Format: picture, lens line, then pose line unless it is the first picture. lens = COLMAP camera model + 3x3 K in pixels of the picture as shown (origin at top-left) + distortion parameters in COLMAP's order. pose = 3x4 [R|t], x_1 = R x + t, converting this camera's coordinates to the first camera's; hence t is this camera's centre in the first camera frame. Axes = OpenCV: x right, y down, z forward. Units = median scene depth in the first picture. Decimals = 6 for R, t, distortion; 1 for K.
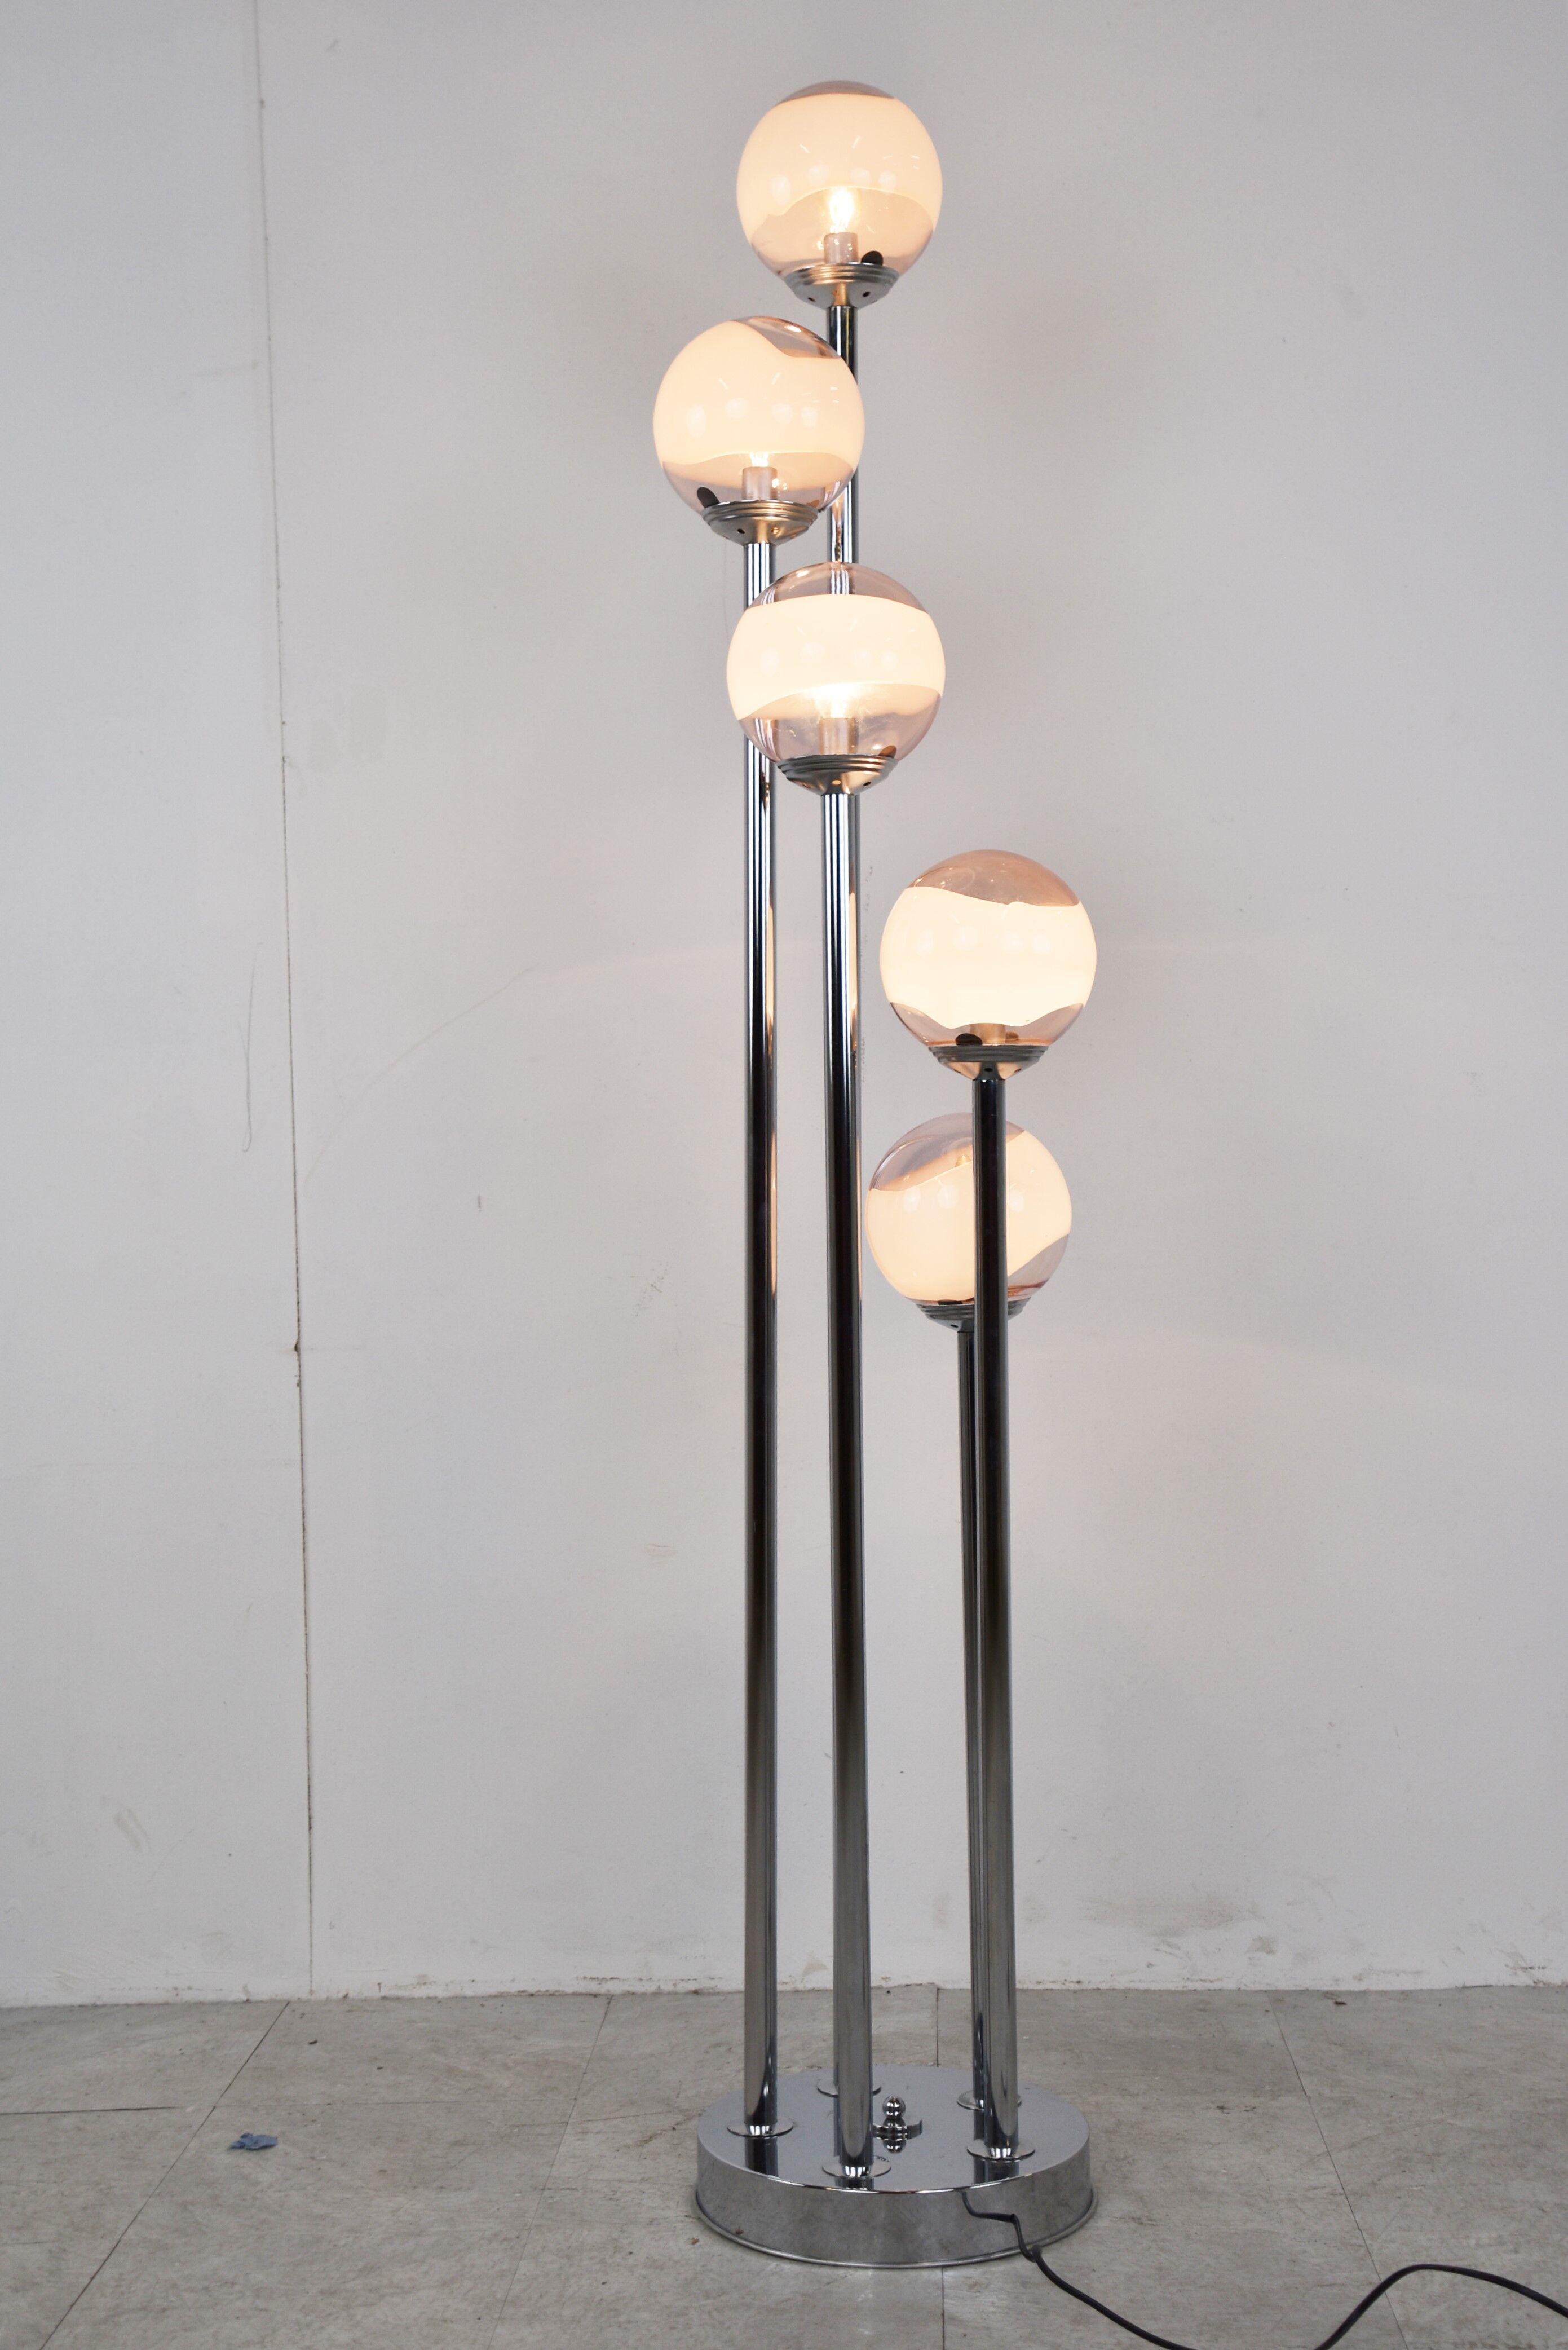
lens RADIAL K [[3151.5, 0, 784.0], [0, 3151.5, 1175.0], [0, 0, 1]] dist [0.057436, 0.411006]
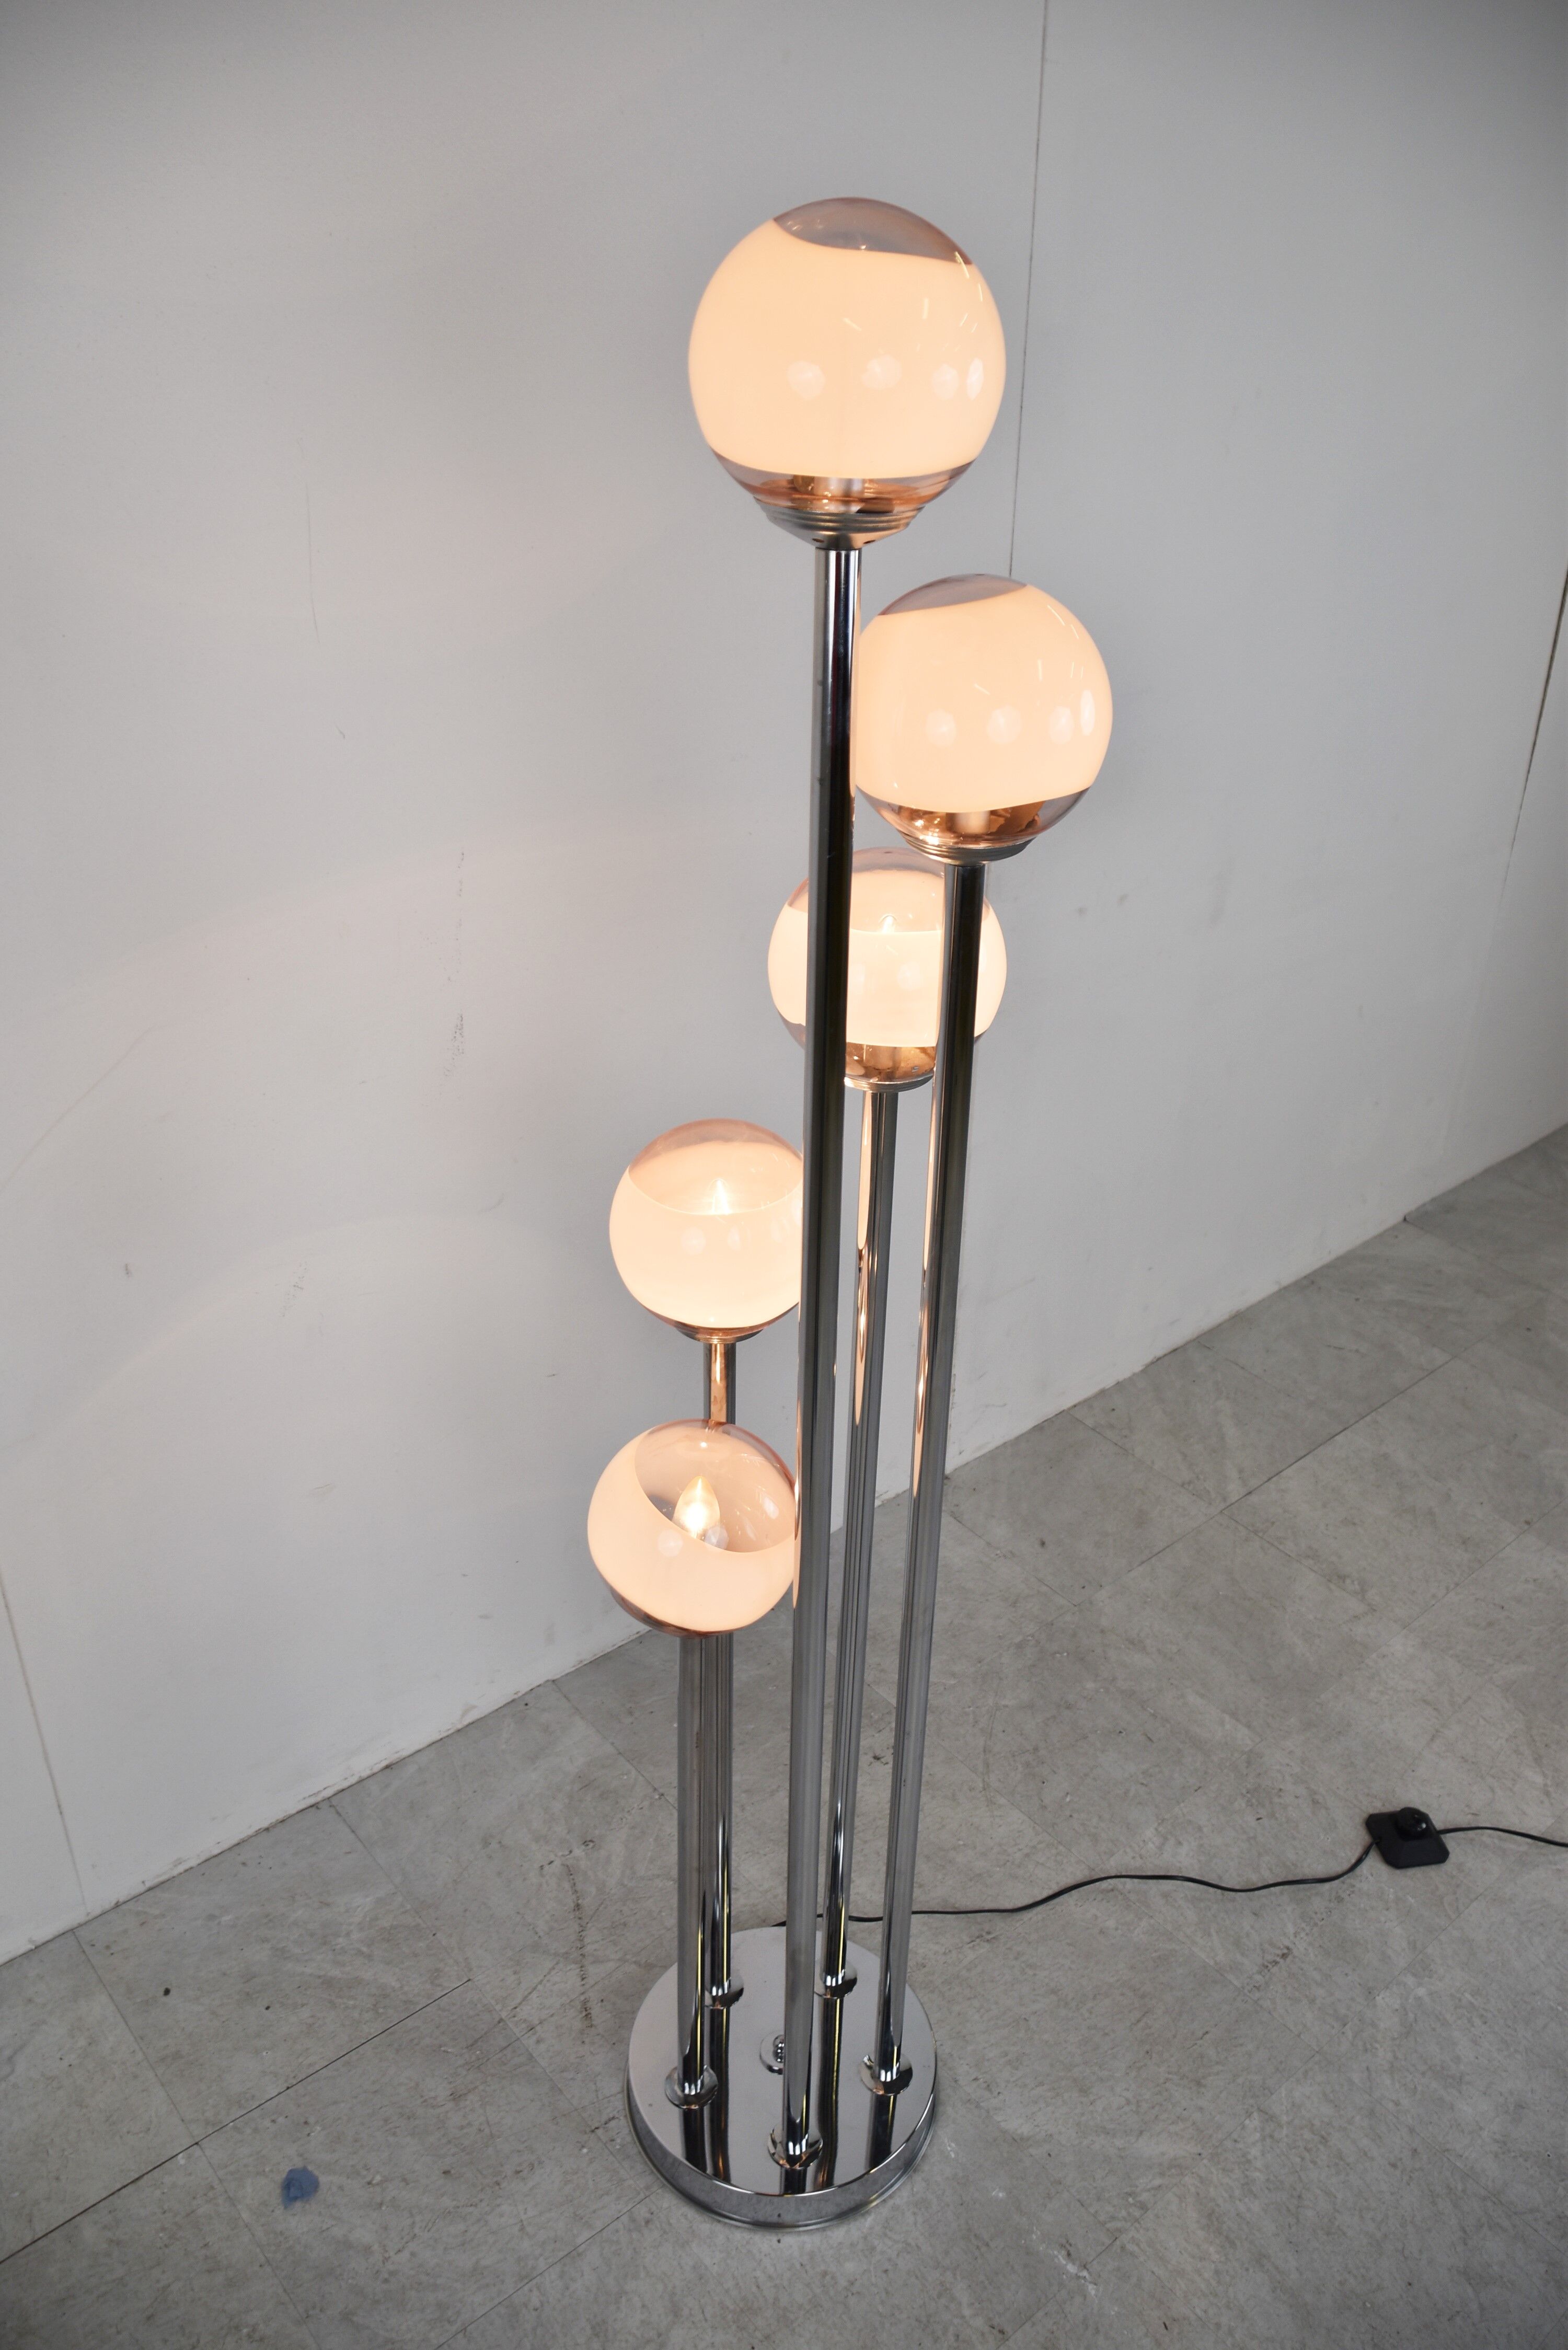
lens RADIAL K [[1833.0, 0, 778.2], [0, 1833.0, 1173.7], [0, 0, 1]] dist [-0.153182, 0.092697]
pose [[0.736683, -0.291543, 0.610165, -0.311537], [-0.029378, 0.887643, 0.459594, -0.309024], [-0.675600, -0.356500, 0.645346, 0.600818]]
